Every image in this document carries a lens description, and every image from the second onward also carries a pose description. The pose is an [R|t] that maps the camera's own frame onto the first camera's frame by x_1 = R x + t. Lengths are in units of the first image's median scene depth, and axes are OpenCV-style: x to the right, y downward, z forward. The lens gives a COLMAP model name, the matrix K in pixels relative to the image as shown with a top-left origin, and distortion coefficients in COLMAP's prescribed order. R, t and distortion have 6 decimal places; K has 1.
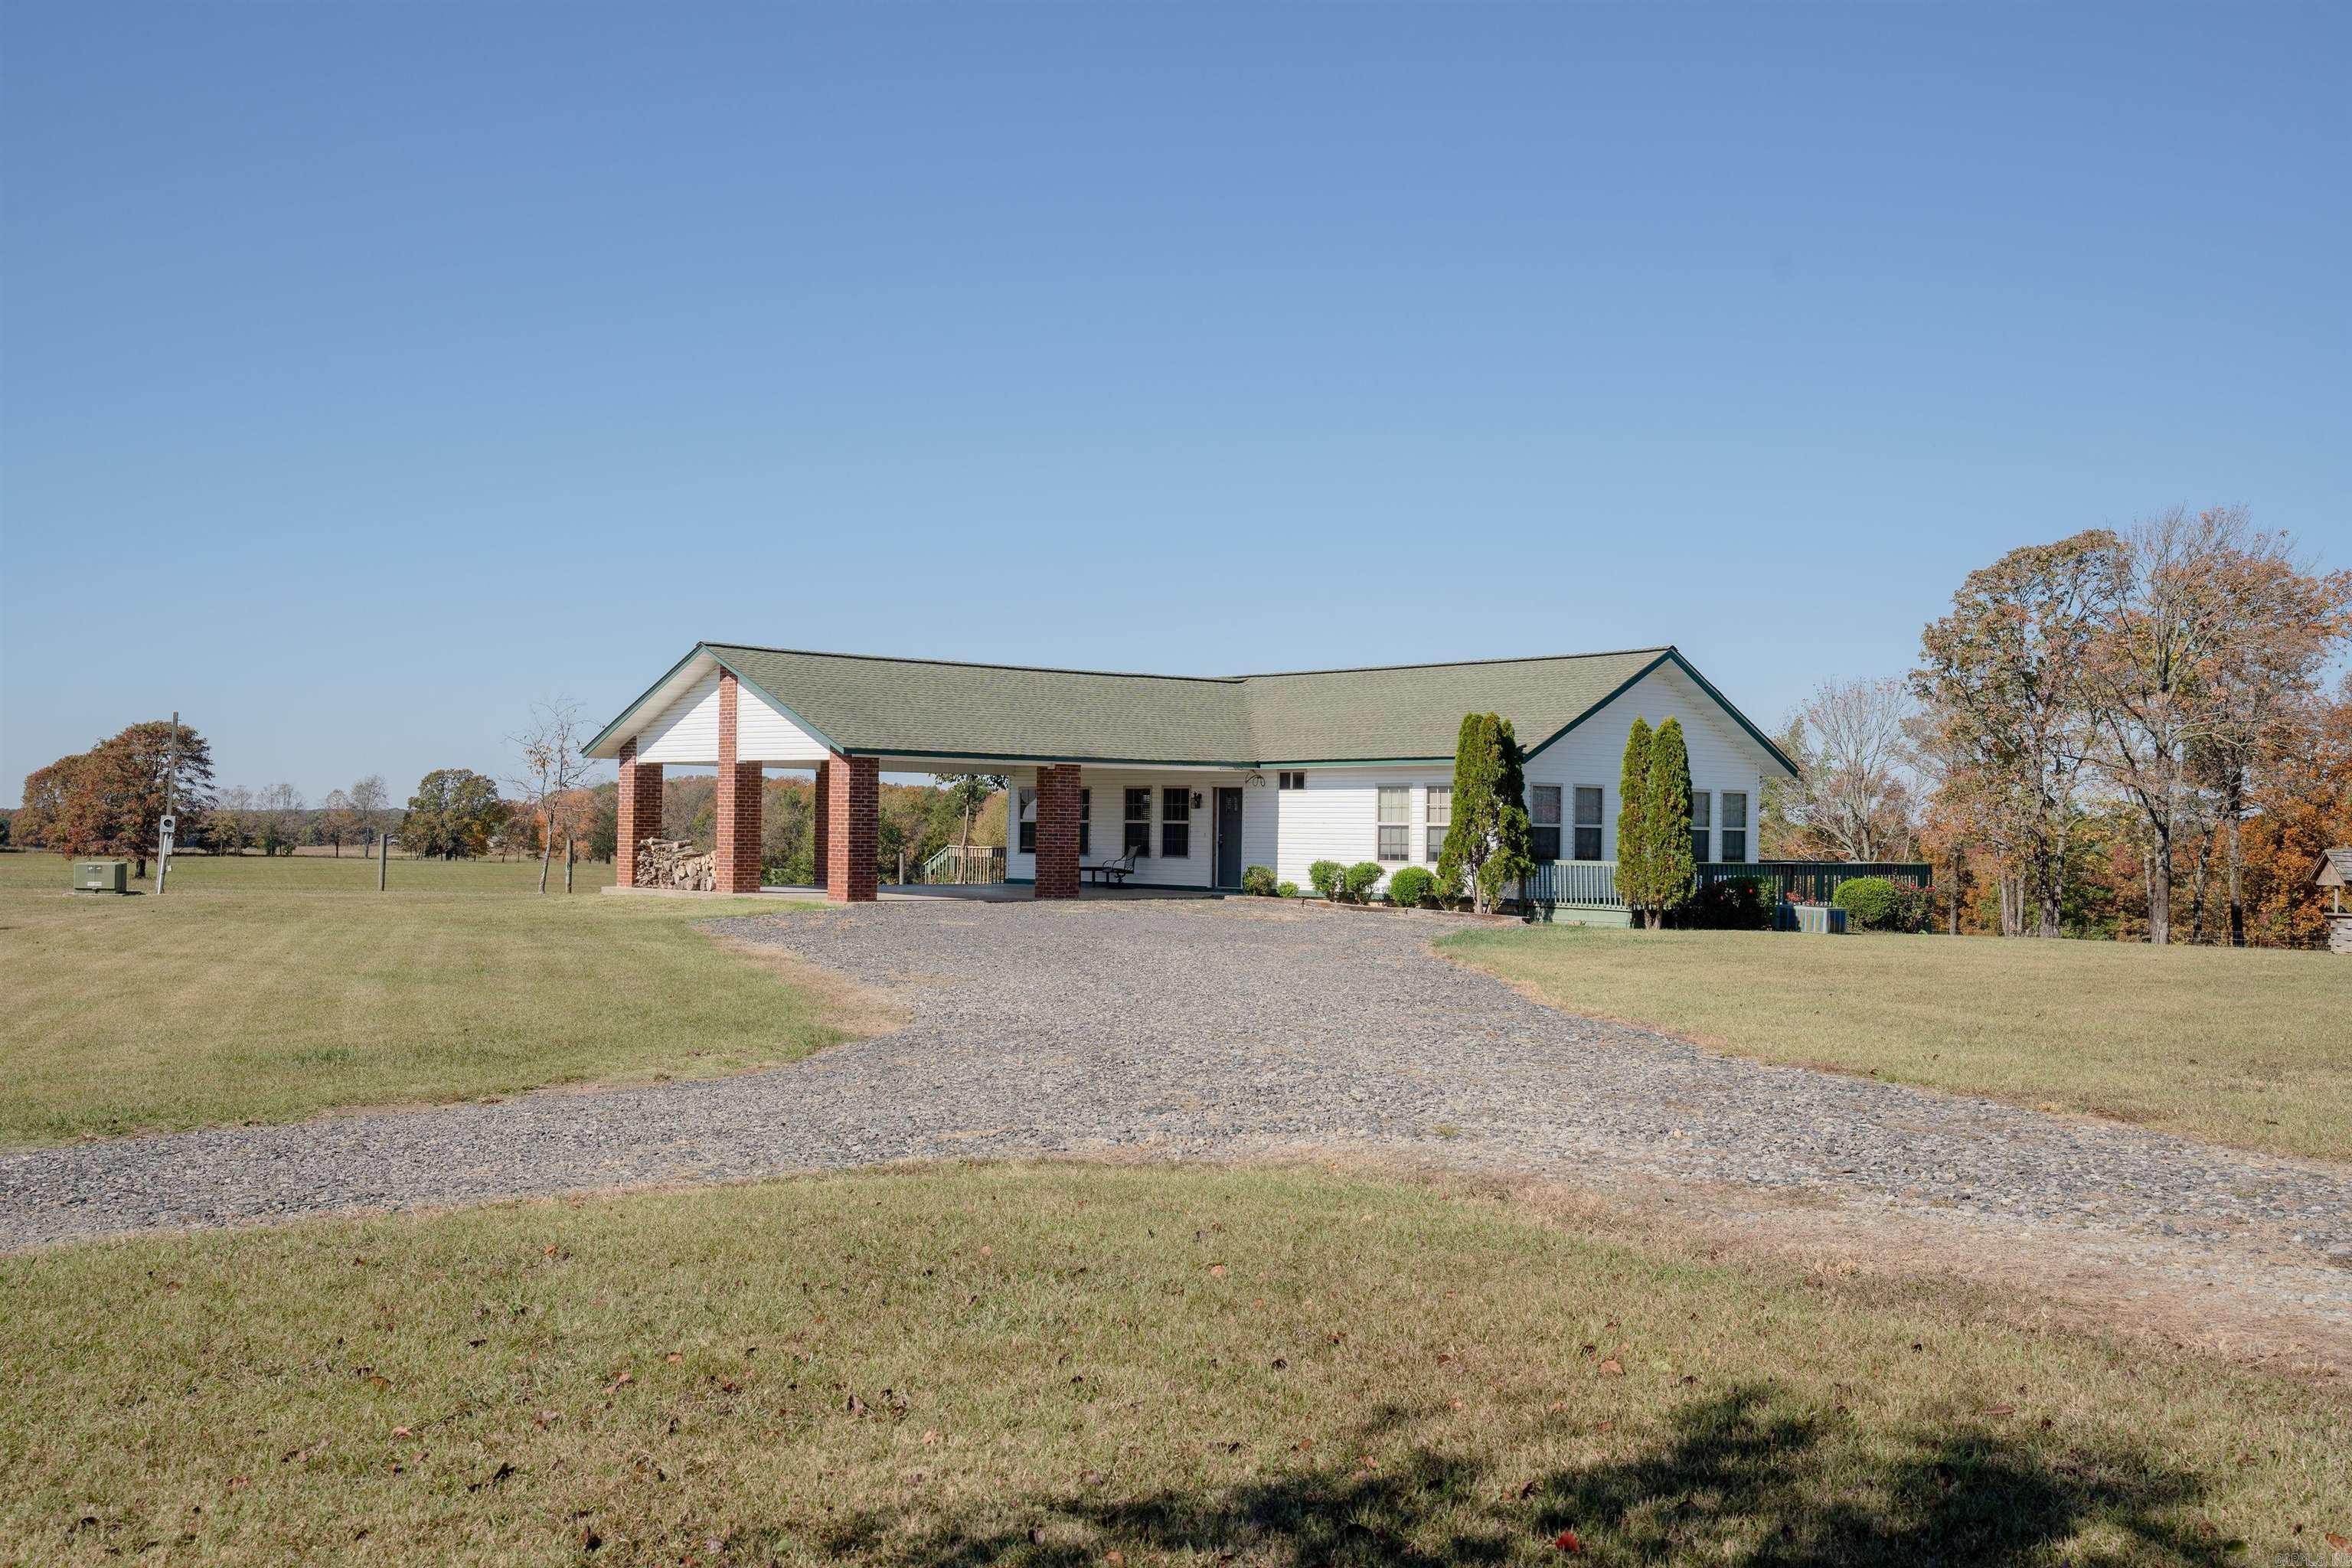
lens RADIAL K [[2228.3, 0, 1176.0], [0, 2228.3, 784.0], [0, 0, 1]] dist [0.051301, 0.074928]
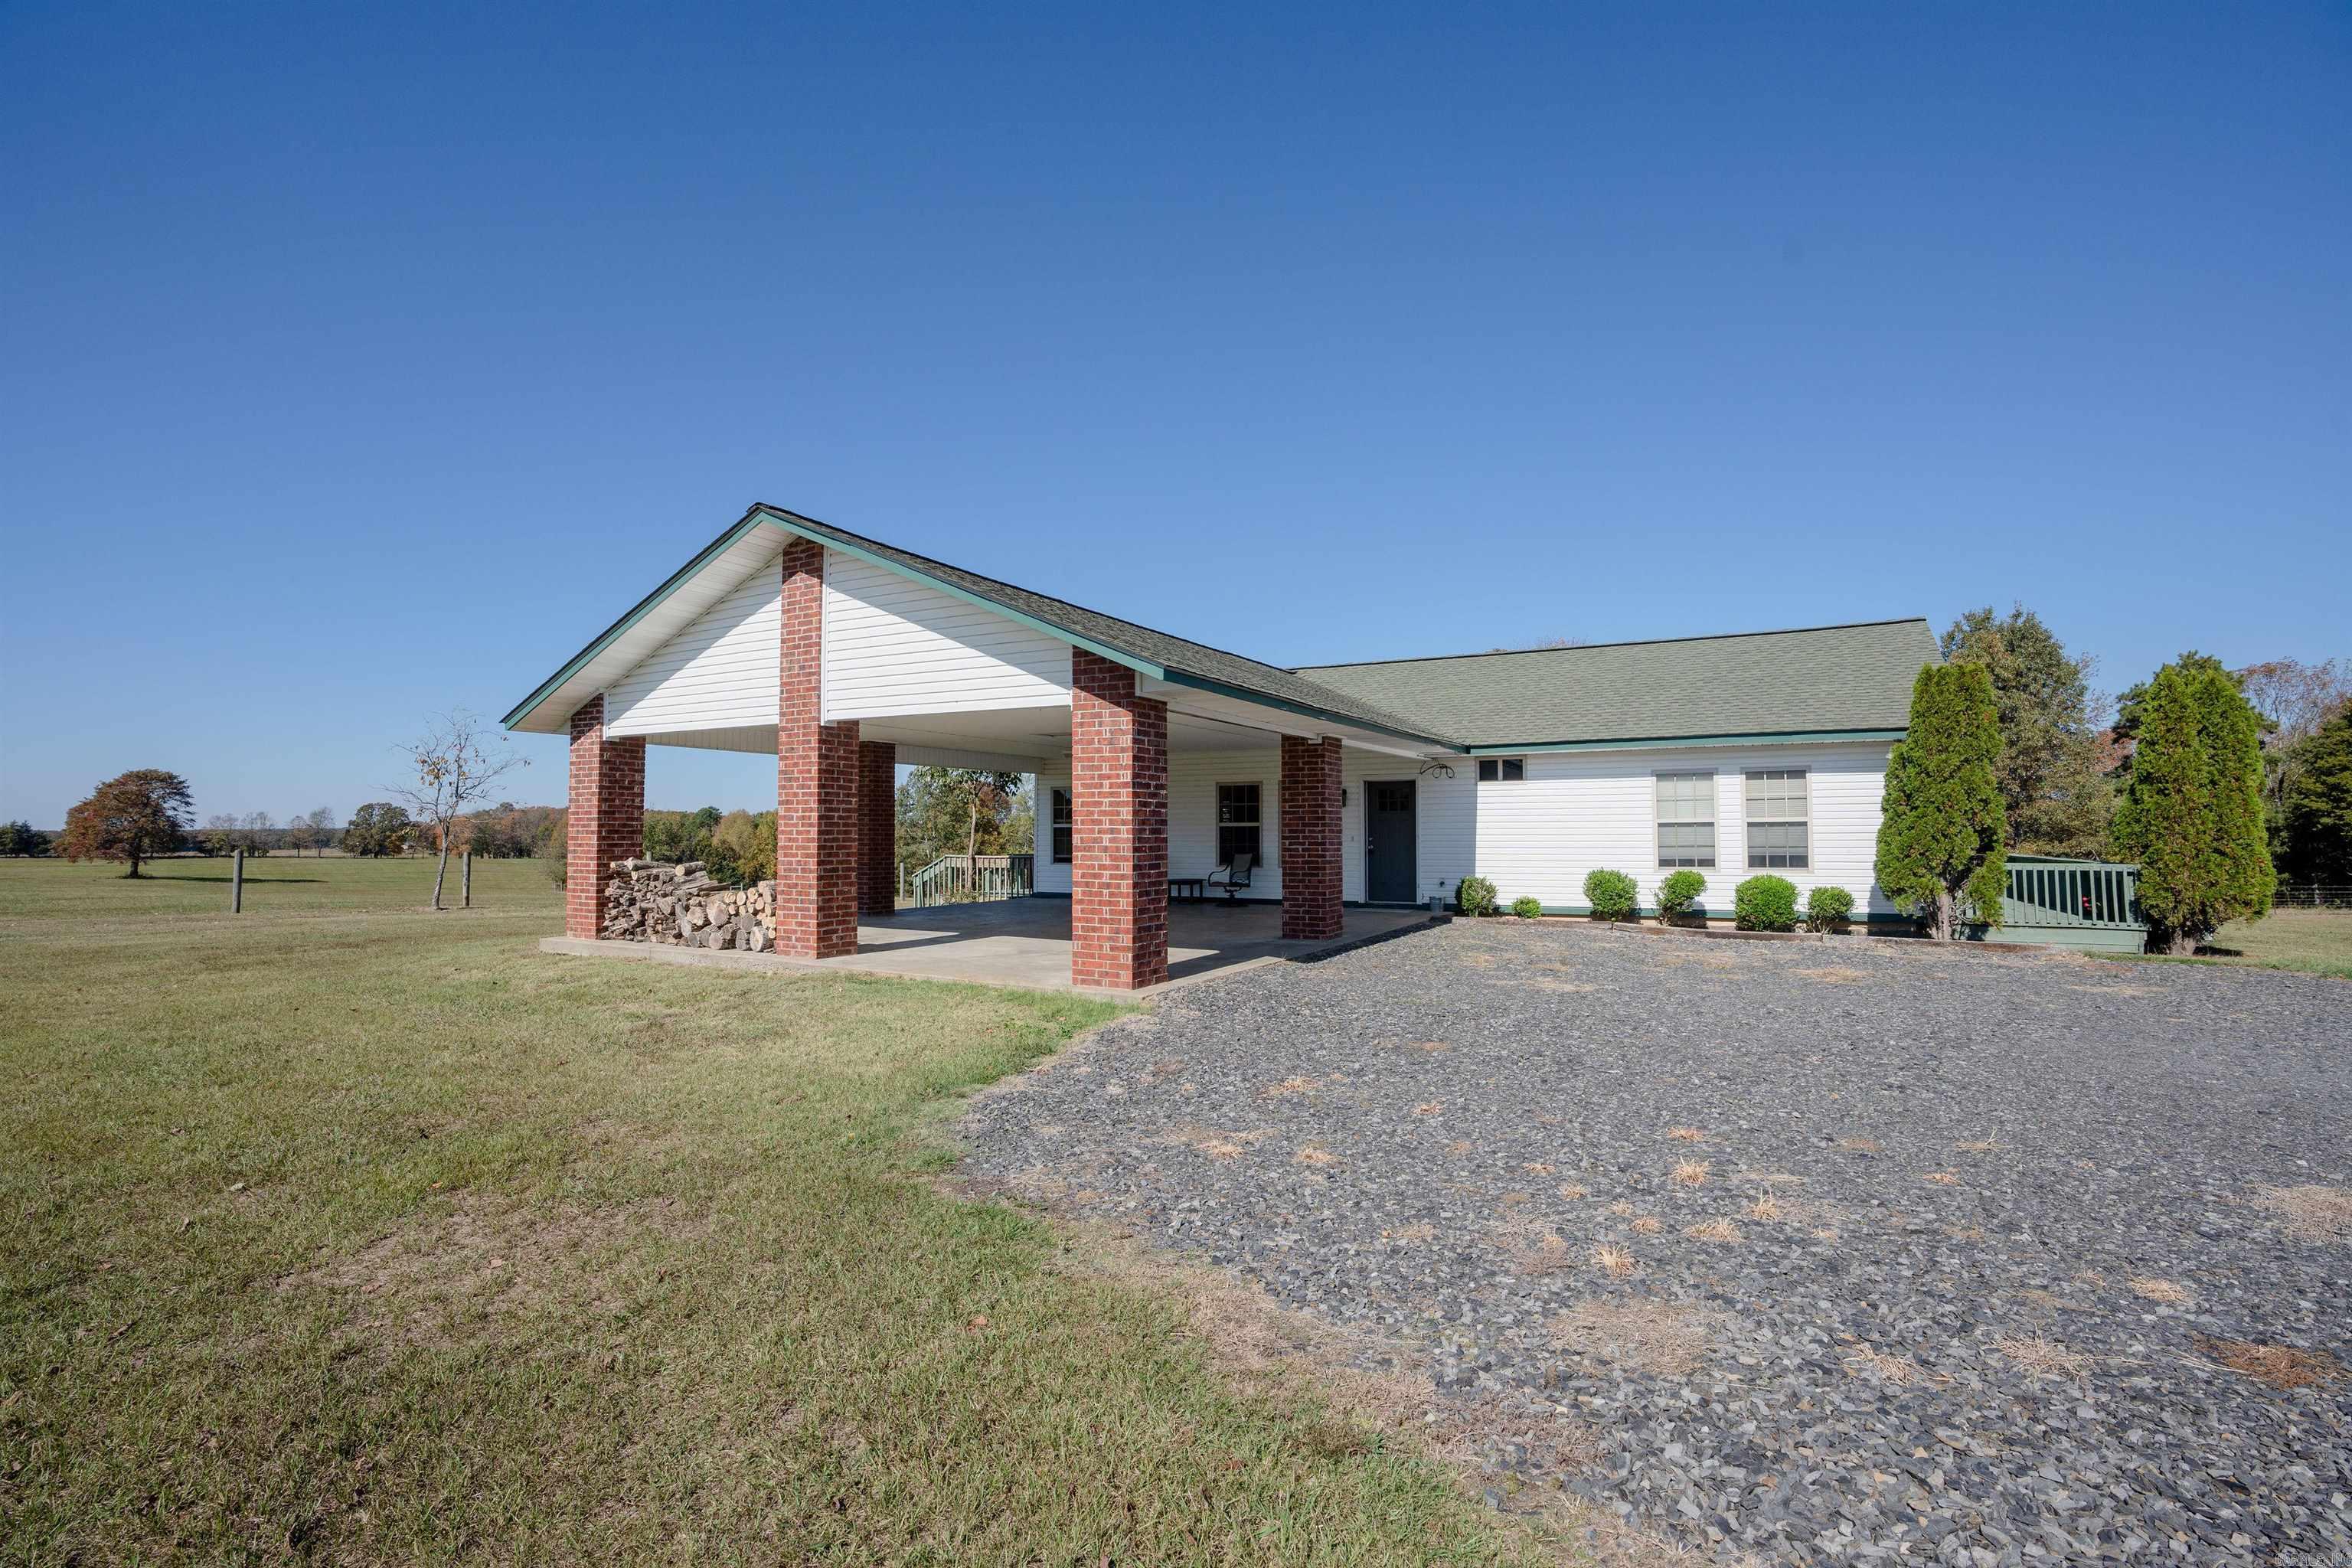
lens RADIAL K [[1084.0, 0, 1173.1], [0, 1084.0, 790.4], [0, 0, 1]] dist [-0.077470, 0.035891]
pose [[0.944951, -0.002375, 0.327202, -0.189270], [0.007978, 0.999844, -0.015783, 0.011189], [-0.327114, 0.017525, 0.944822, 0.674048]]
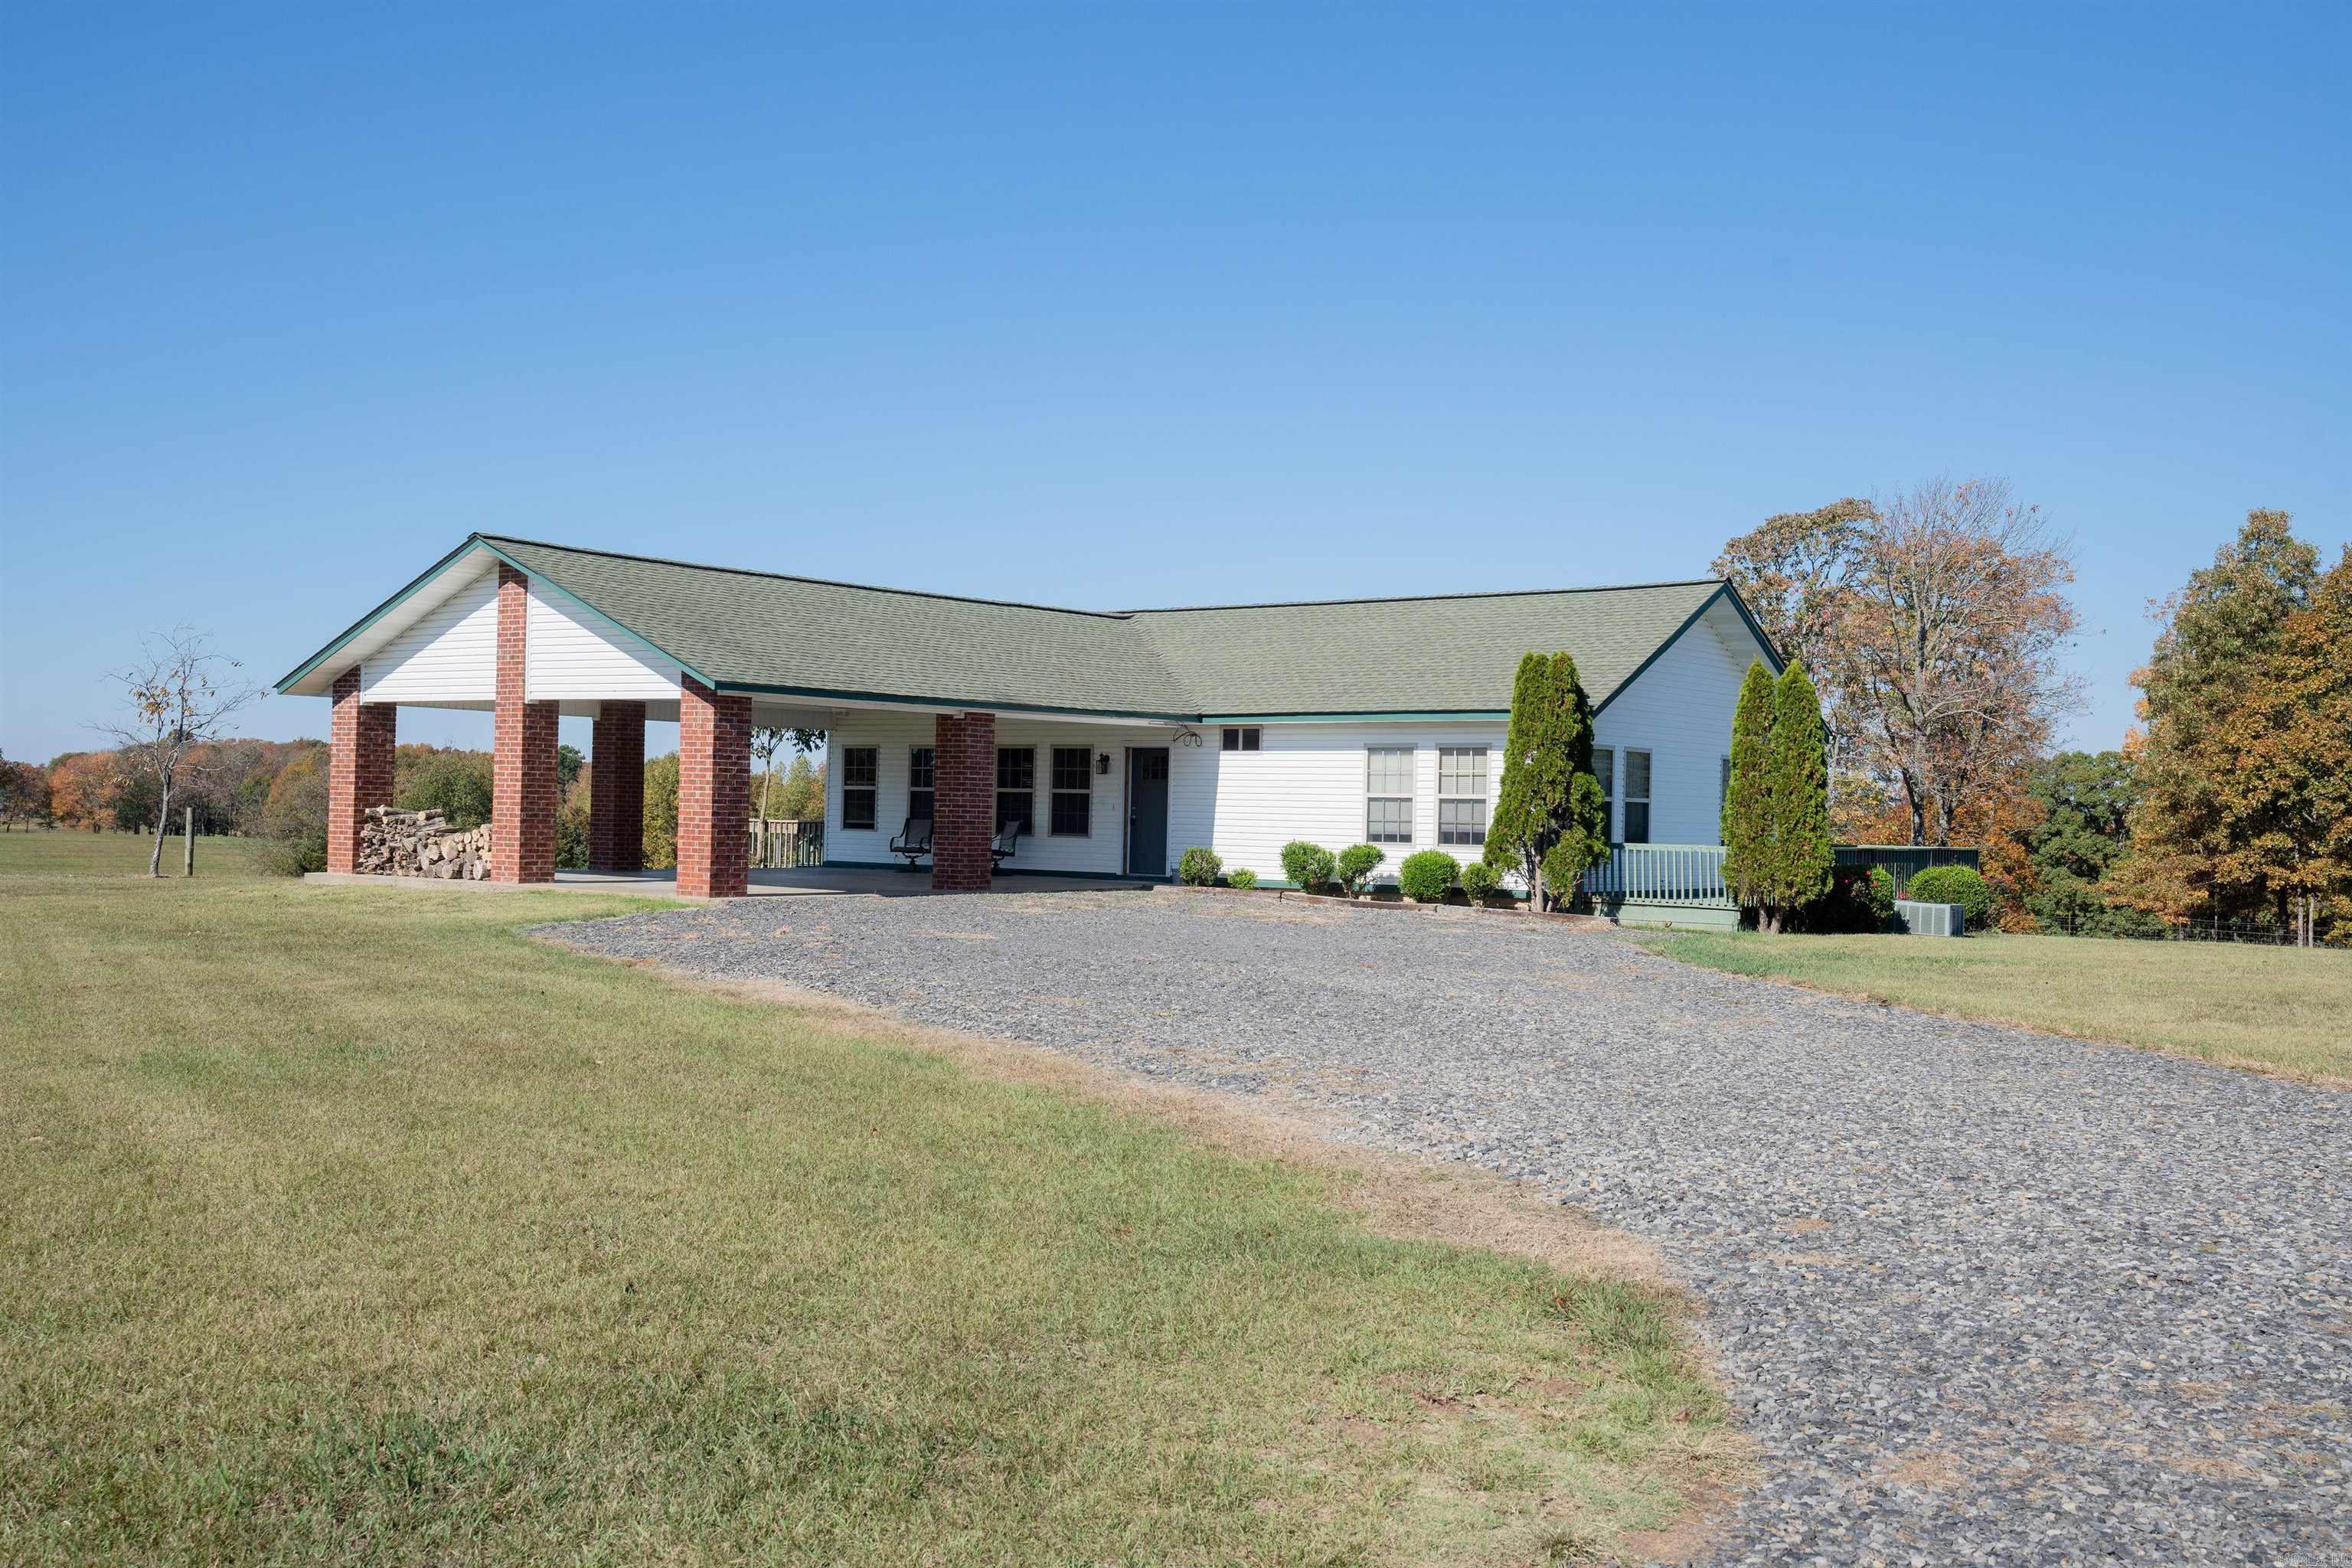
lens RADIAL K [[2228.3, 0, 1176.0], [0, 2228.3, 784.0], [0, 0, 1]] dist [0.051301, 0.074928]
pose [[0.982328, 0.009773, 0.186911, -0.117571], [-0.011966, 0.999872, 0.010605, 0.006212], [-0.186784, -0.012654, 0.982320, 0.235286]]
